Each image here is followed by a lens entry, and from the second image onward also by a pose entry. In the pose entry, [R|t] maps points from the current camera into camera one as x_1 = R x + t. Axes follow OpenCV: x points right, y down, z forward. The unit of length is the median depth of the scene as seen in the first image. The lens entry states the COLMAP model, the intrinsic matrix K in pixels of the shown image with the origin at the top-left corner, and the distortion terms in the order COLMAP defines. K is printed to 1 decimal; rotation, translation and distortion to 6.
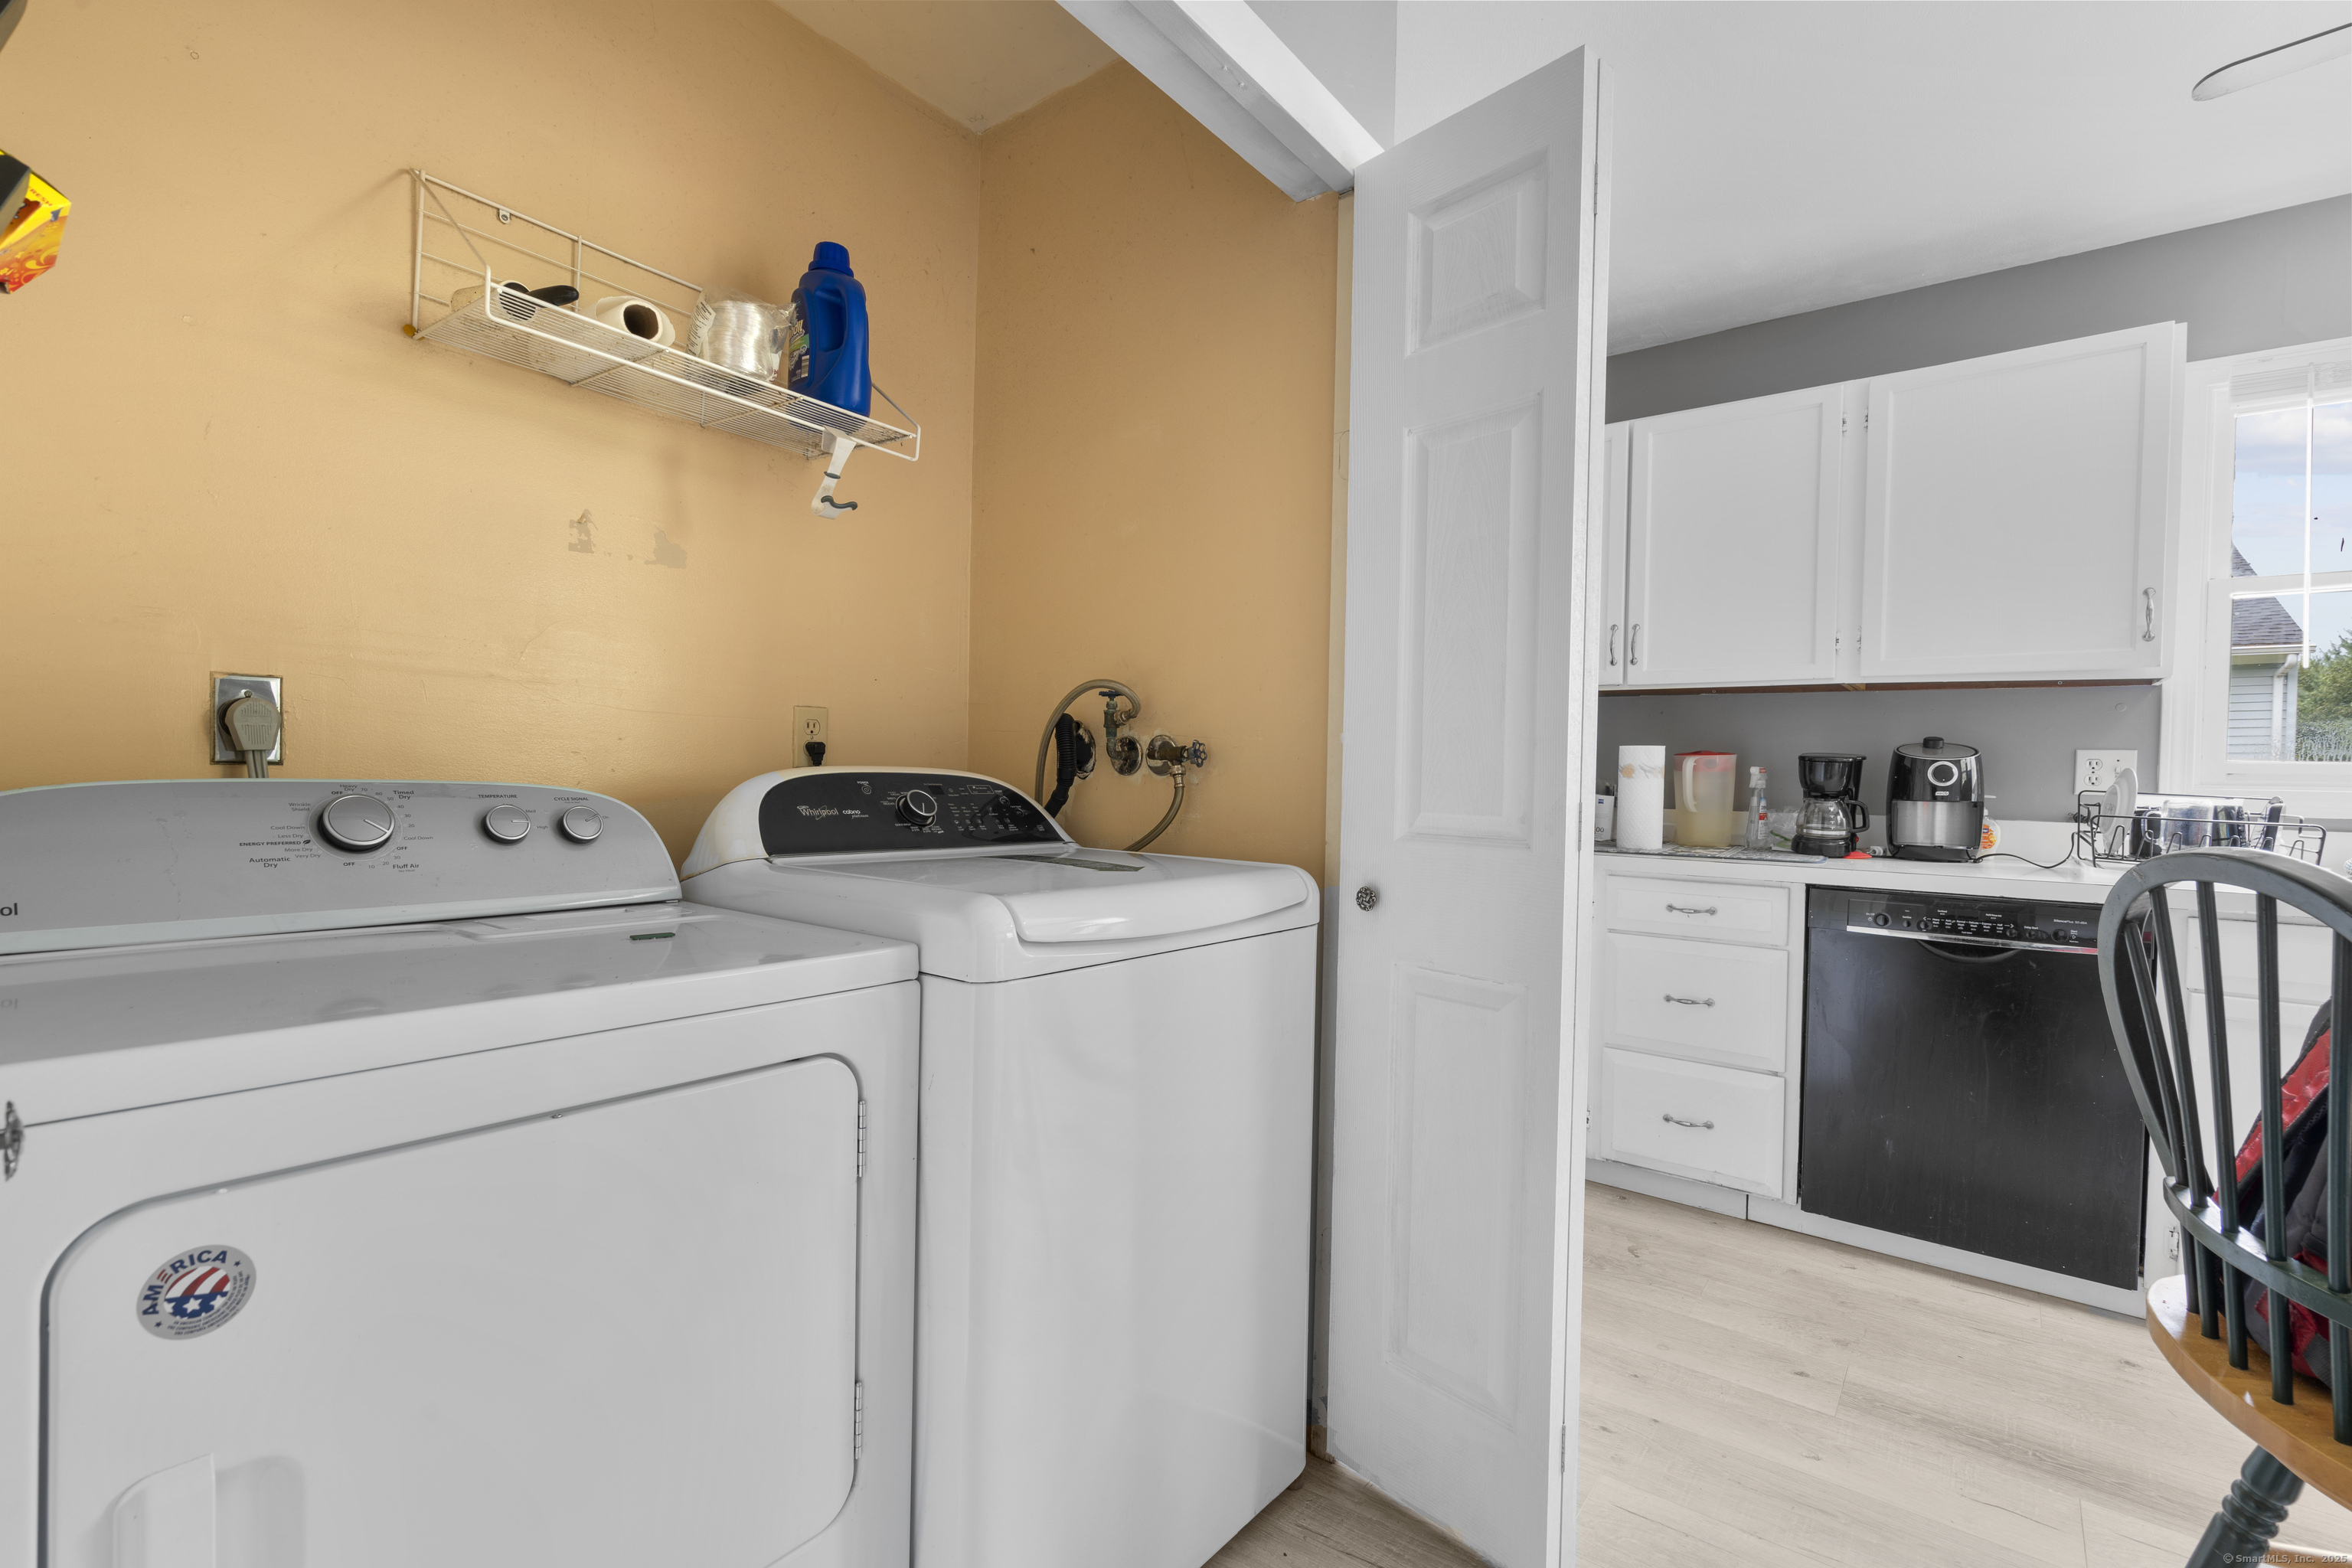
lens RADIAL K [[1053.3, 0, 1175.4], [0, 1053.3, 793.6], [0, 0, 1]] dist [-0.003933, 0.000844]
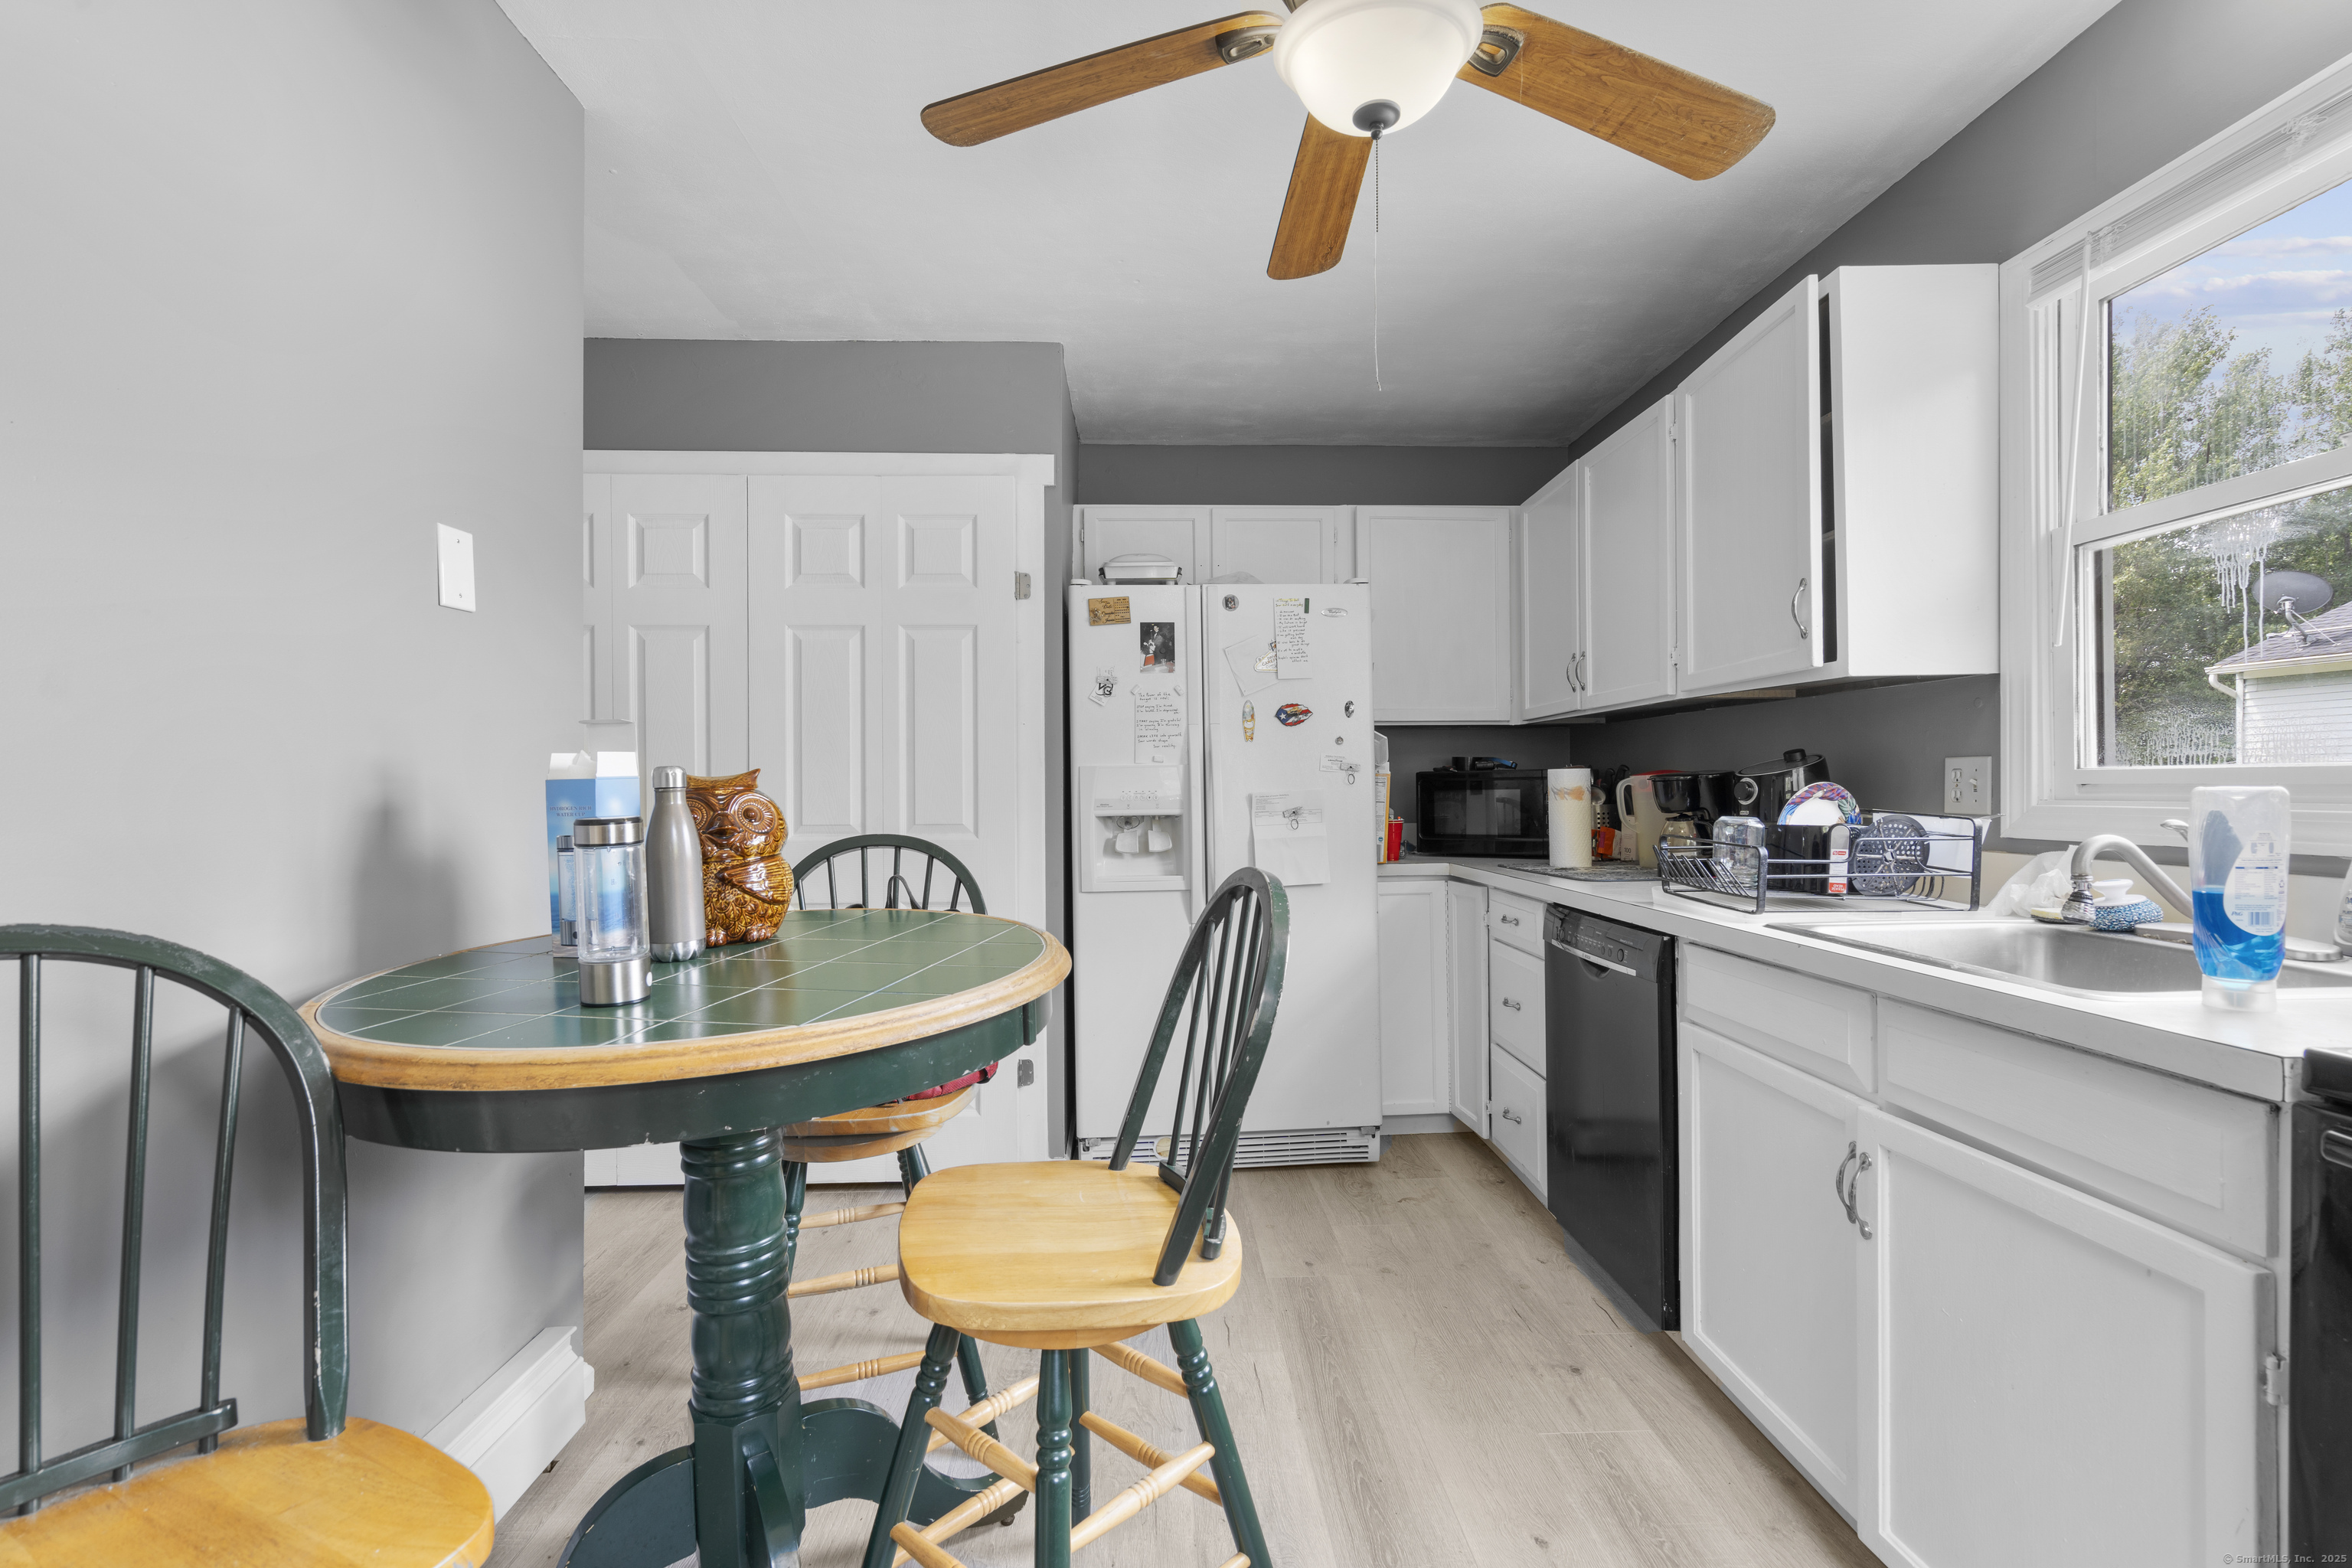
lens RADIAL K [[1053.3, 0, 1175.4], [0, 1053.3, 793.6], [0, 0, 1]] dist [-0.003933, 0.000844]
pose [[0.637463, -0.022707, -0.770146, 1.208824], [0.008733, 0.999714, -0.022246, -0.001299], [0.770431, 0.007455, 0.637479, 0.031717]]
